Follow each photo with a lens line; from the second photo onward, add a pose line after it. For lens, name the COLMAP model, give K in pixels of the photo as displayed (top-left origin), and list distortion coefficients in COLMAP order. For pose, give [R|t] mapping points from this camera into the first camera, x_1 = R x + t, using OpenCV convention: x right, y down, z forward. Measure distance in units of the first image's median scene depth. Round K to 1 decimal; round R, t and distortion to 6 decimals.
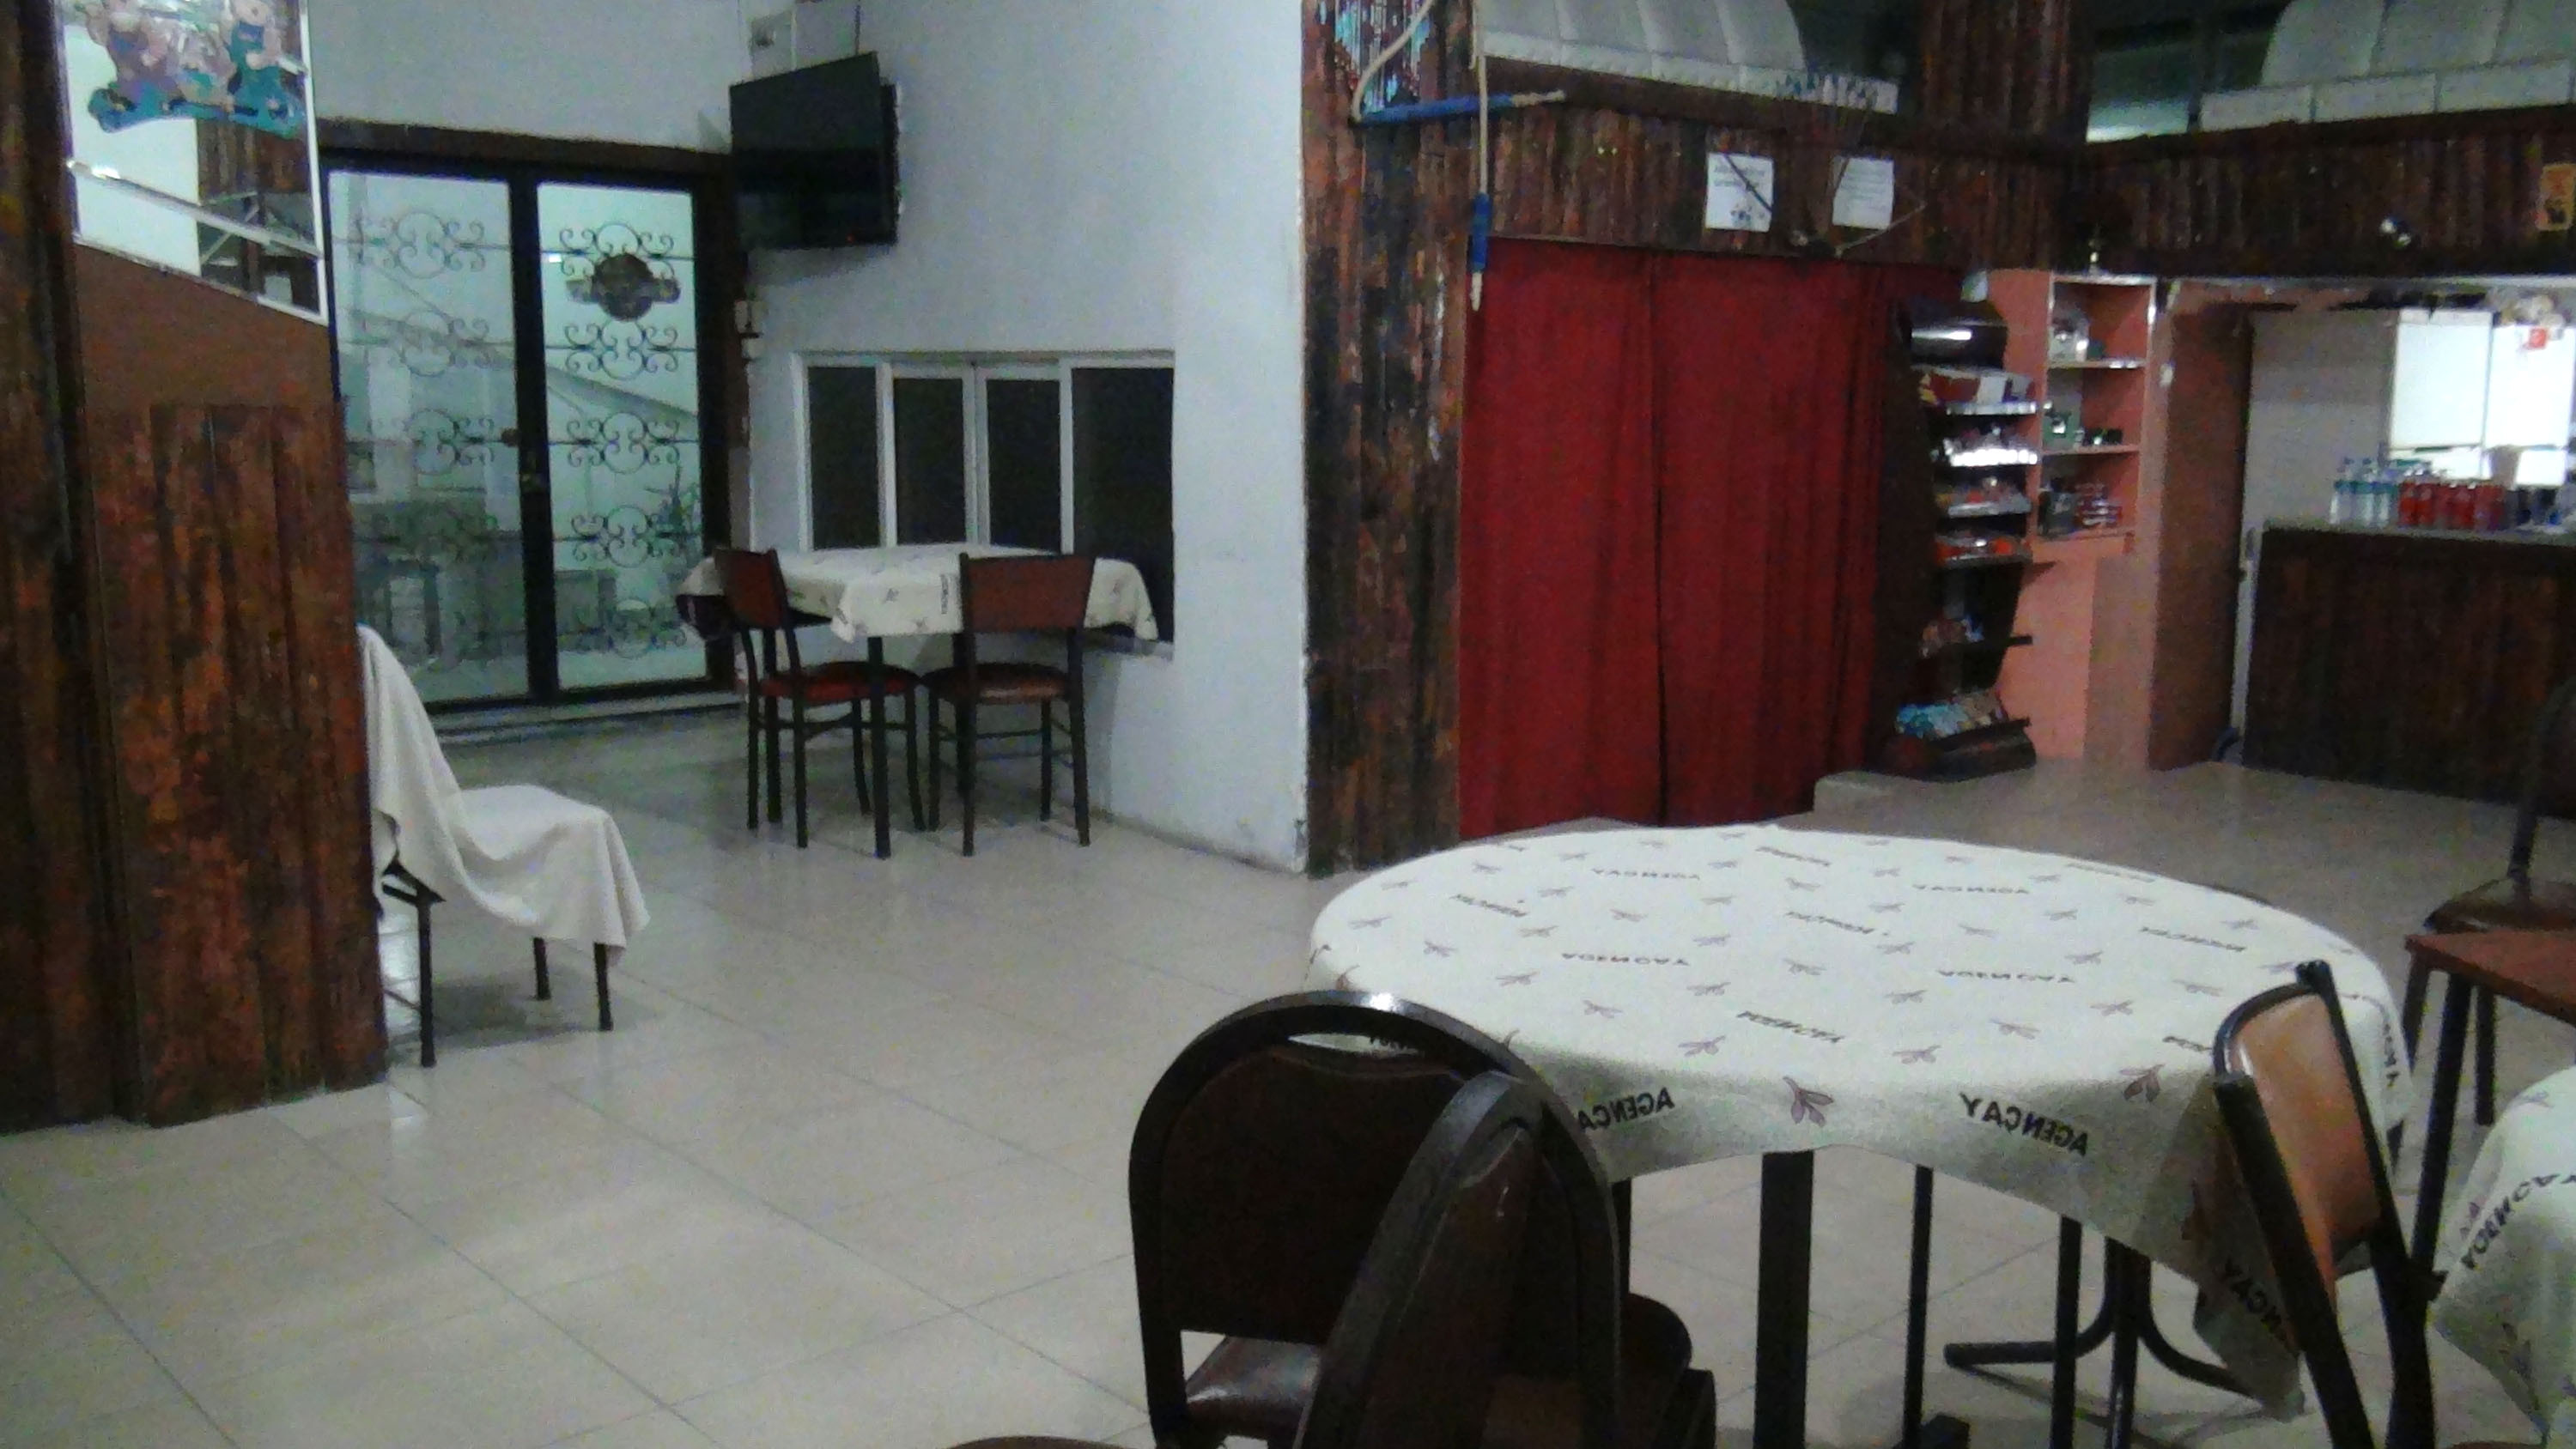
lens RADIAL K [[2229.4, 0, 1288.0], [0, 2229.4, 724.5], [0, 0, 1]] dist [-0.020378, 0.010466]
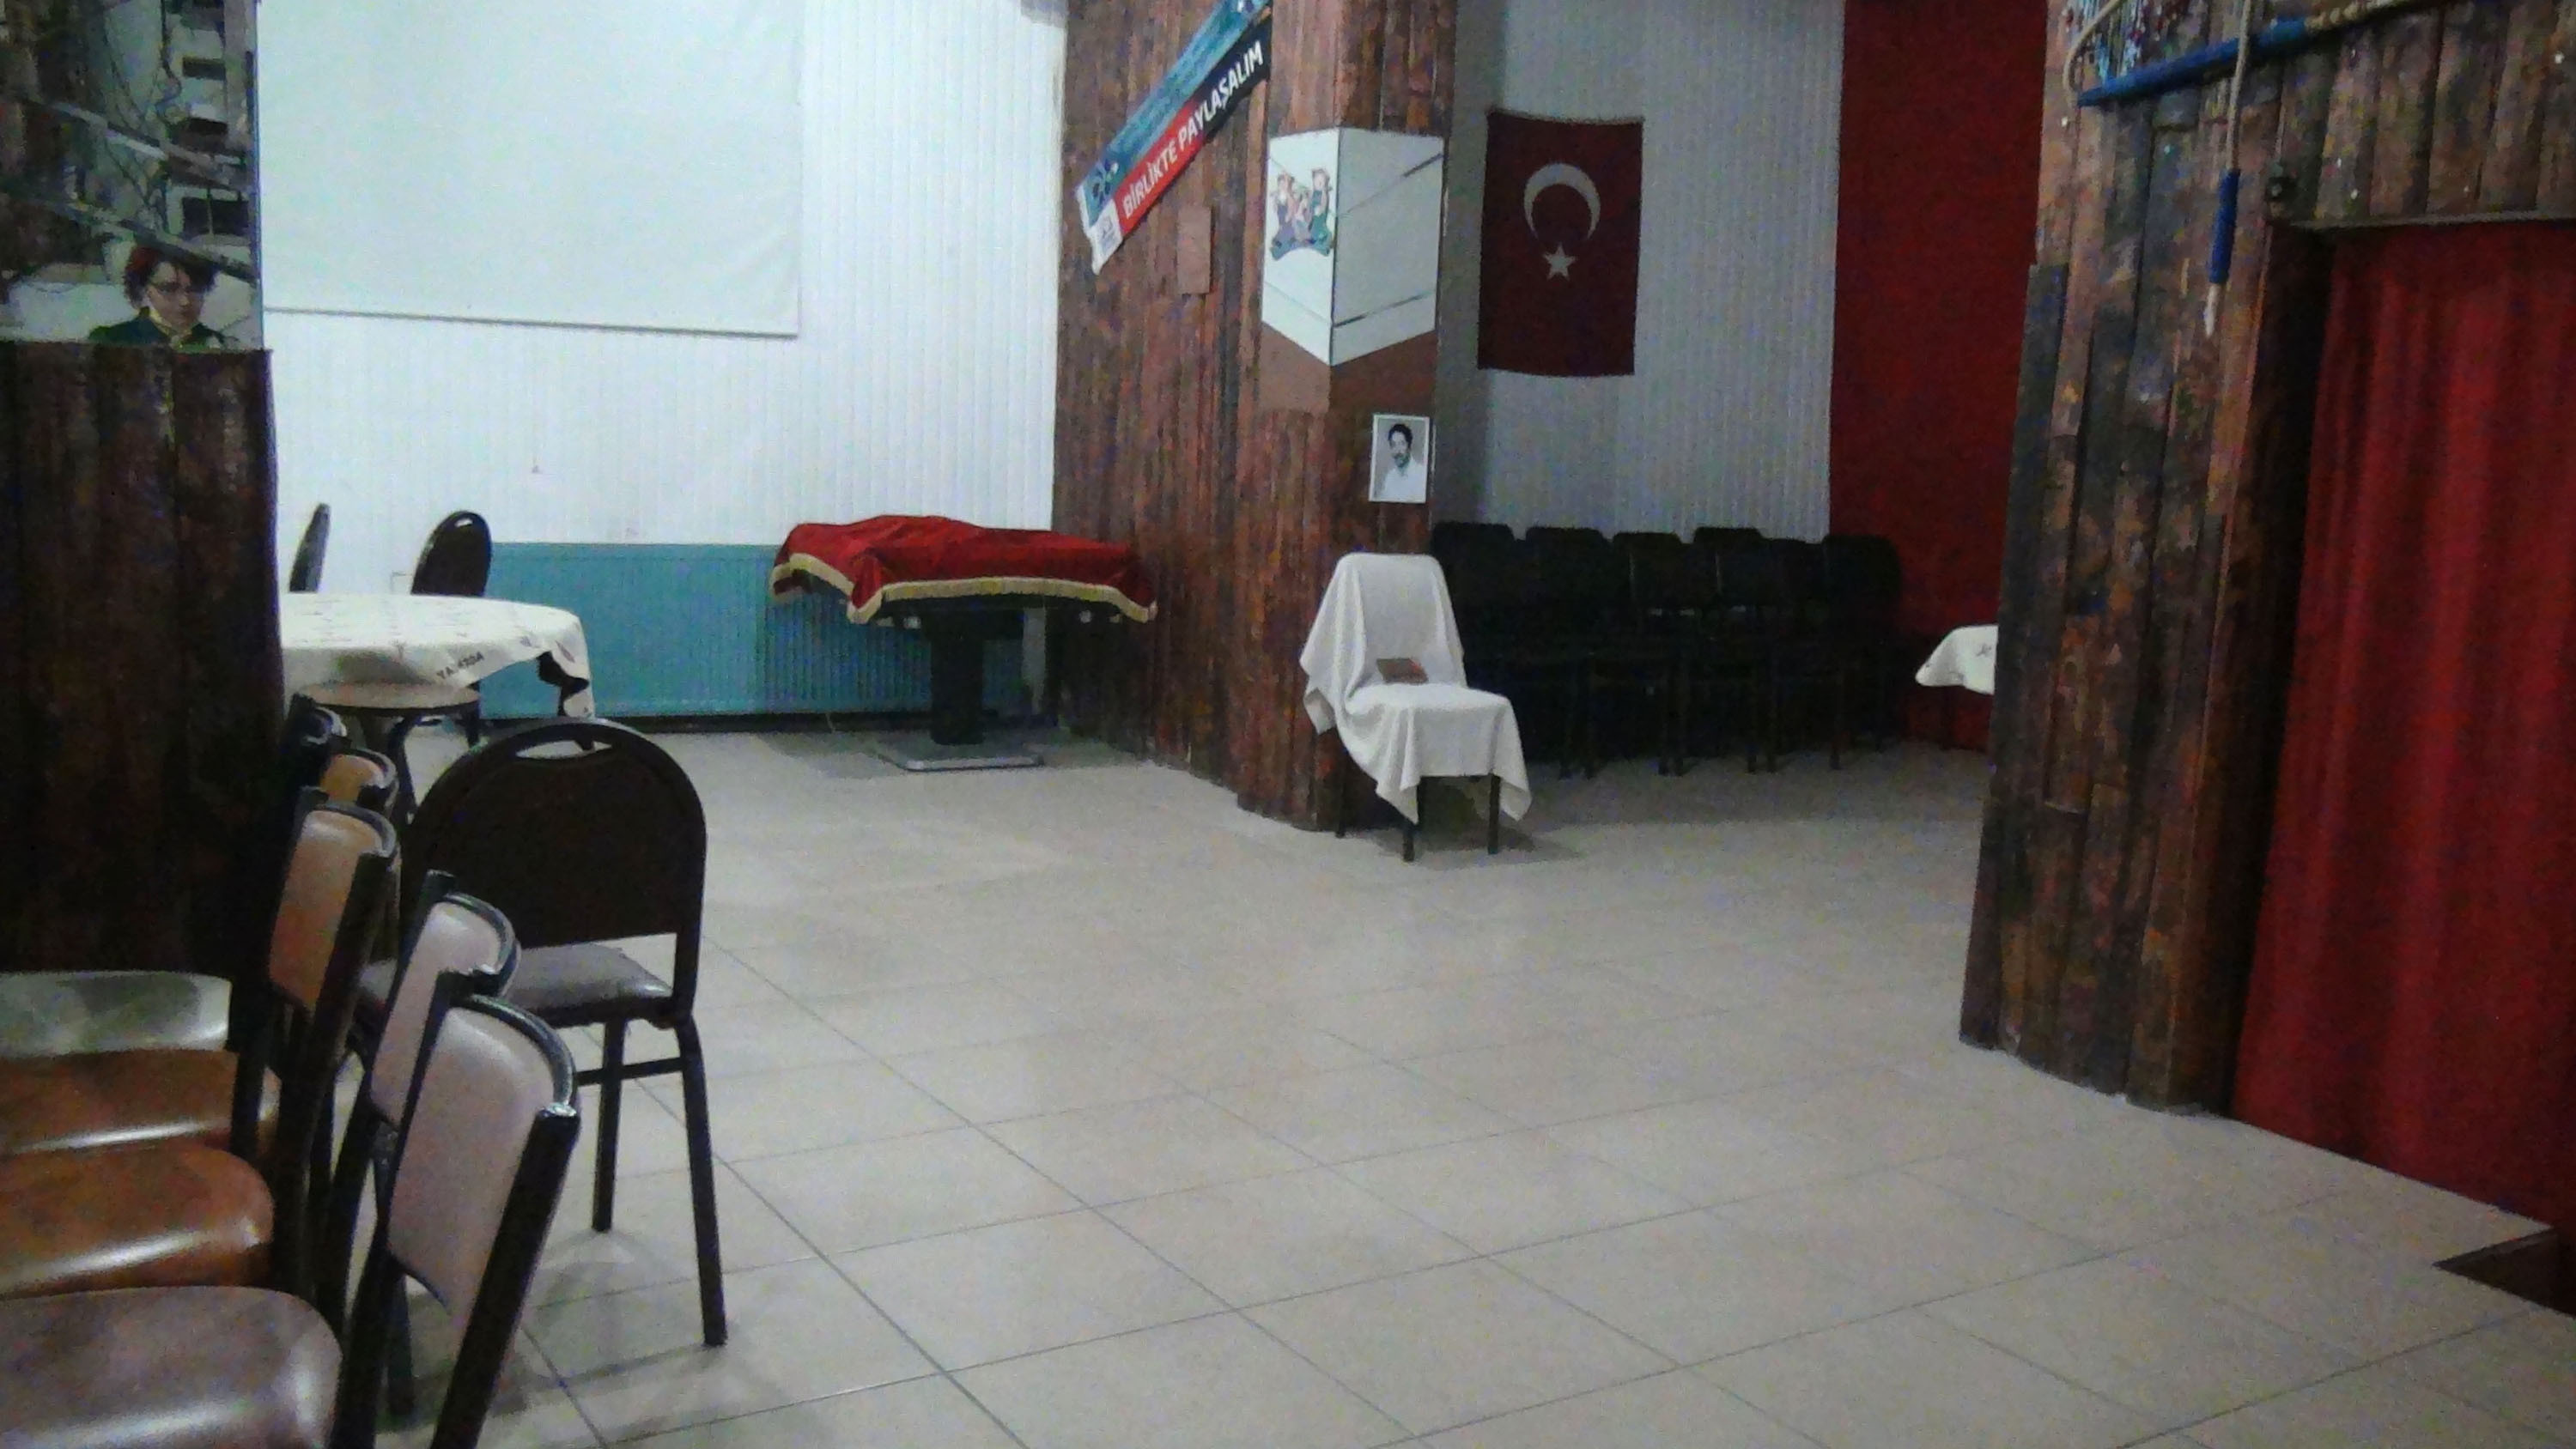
lens RADIAL K [[2229.4, 0, 1288.0], [0, 2229.4, 724.5], [0, 0, 1]] dist [-0.020378, 0.010466]
pose [[-0.170329, 0.131137, -0.976622, 0.823547], [-0.198806, 0.966151, 0.164403, -0.125514], [0.965124, 0.222161, -0.138493, 0.842032]]
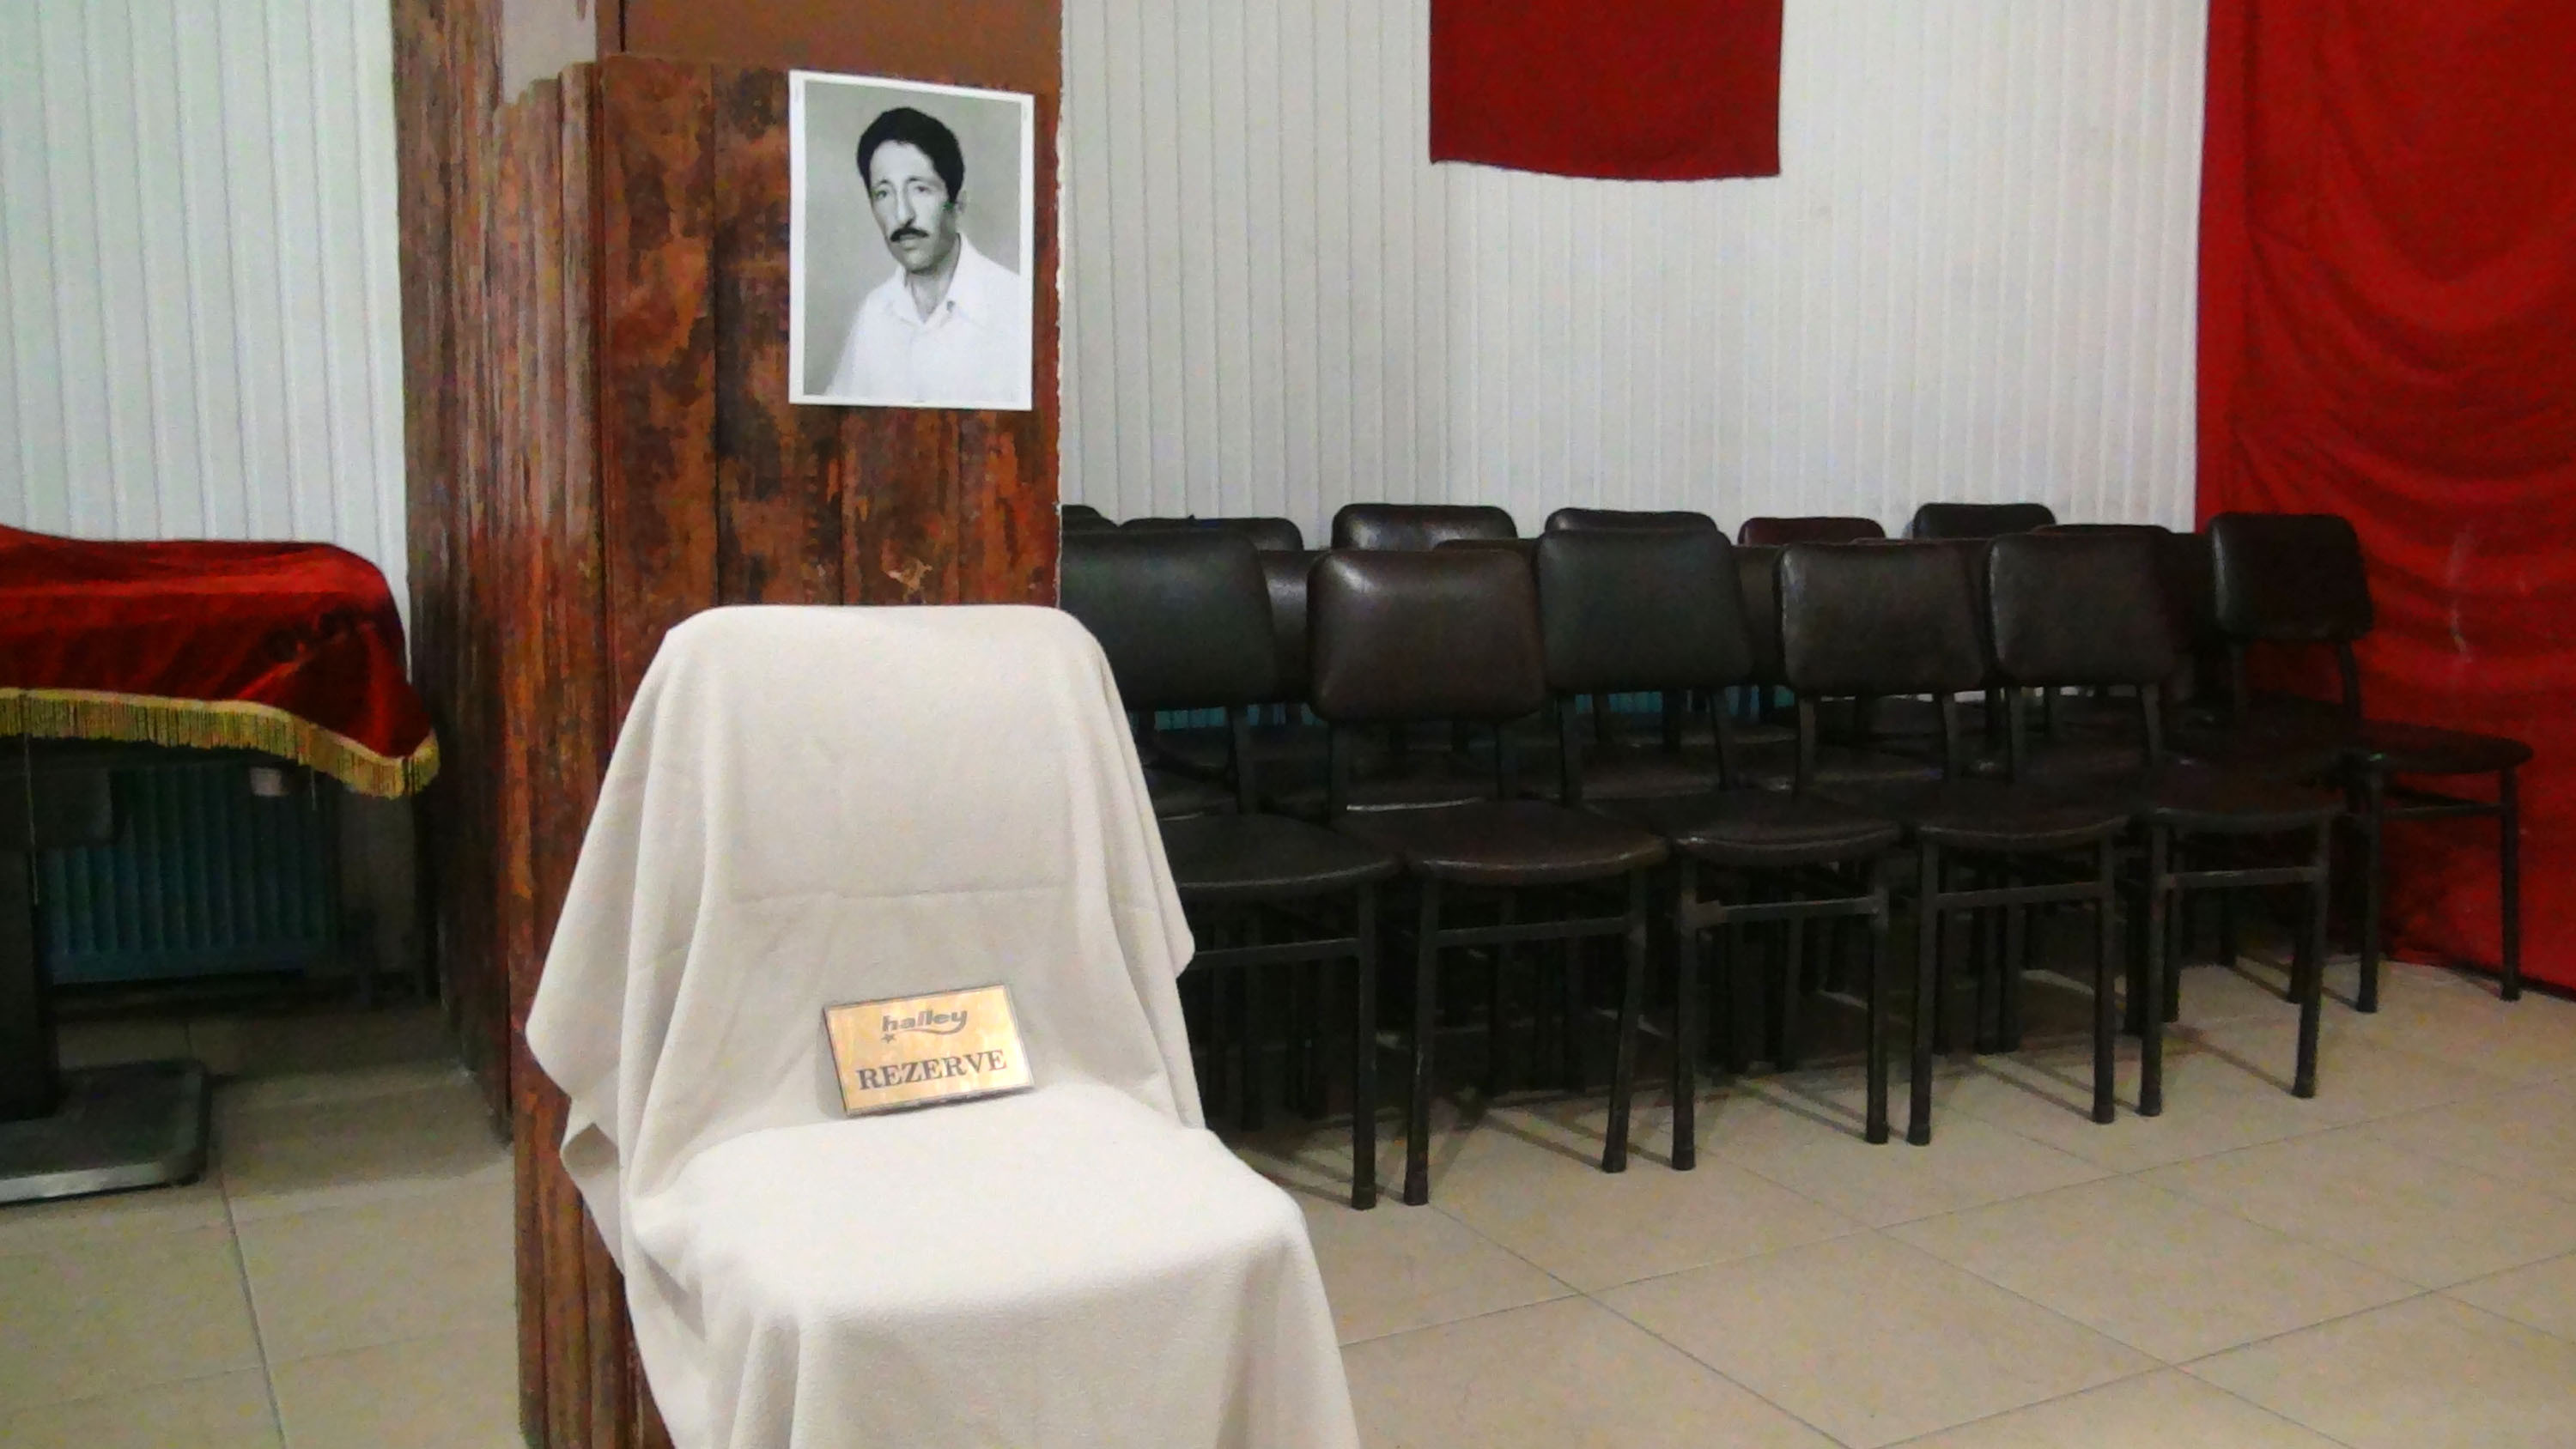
lens RADIAL K [[2229.4, 0, 1288.0], [0, 2229.4, 724.5], [0, 0, 1]] dist [-0.020378, 0.010466]
pose [[-0.226101, 0.131786, -0.965148, -0.023585], [-0.172765, 0.969673, 0.172877, -0.079009], [0.958661, 0.205831, -0.196476, 0.830757]]
